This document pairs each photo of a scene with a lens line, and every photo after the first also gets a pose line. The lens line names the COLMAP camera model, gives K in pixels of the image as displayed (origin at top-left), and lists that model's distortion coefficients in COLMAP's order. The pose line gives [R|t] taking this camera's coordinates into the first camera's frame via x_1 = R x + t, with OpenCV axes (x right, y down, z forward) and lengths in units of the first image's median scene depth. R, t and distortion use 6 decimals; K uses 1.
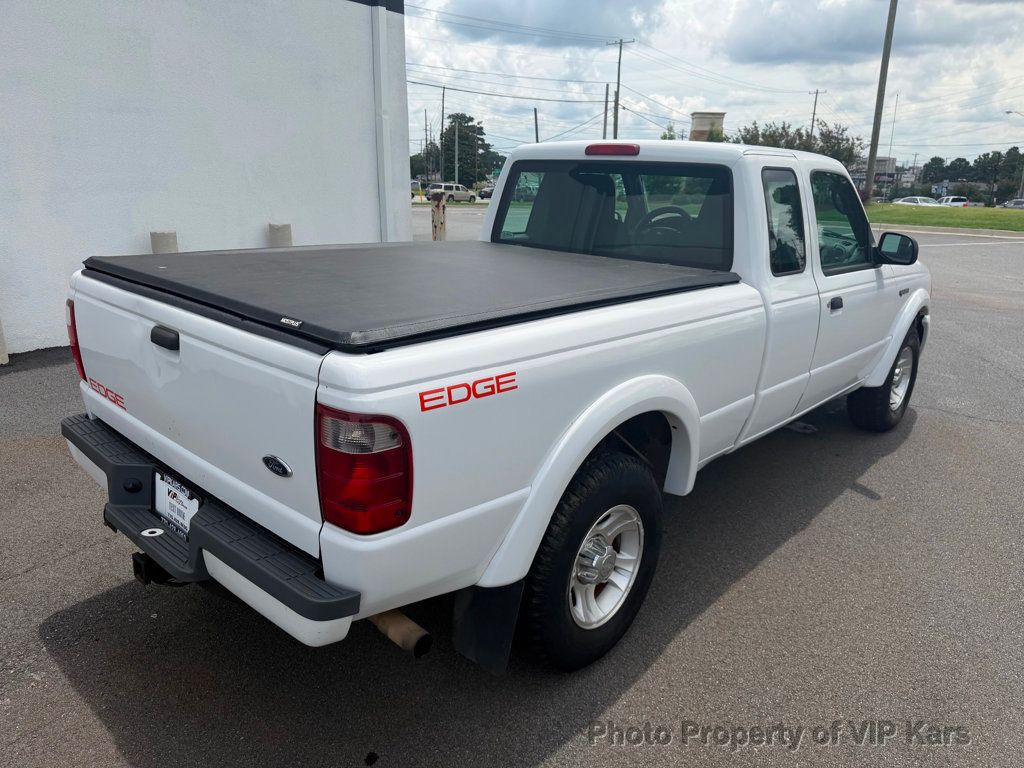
lens RADIAL K [[733.6, 0, 512.0], [0, 733.6, 384.0], [0, 0, 1]] dist [-0.004397, -0.007888]
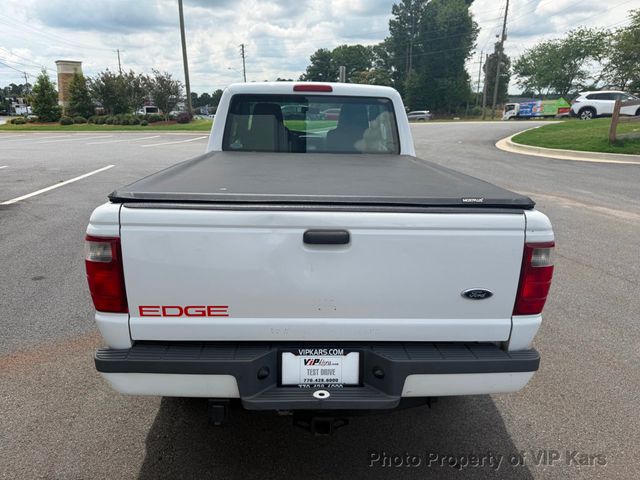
lens RADIAL K [[458.5, 0, 320.0], [0, 458.5, 240.0], [0, 0, 1]] dist [-0.004397, -0.007888]
pose [[0.713998, -0.207046, 0.668833, -0.590657], [0.198955, 0.975894, 0.089711, -0.075937], [-0.671285, 0.069015, 0.737980, 0.253039]]
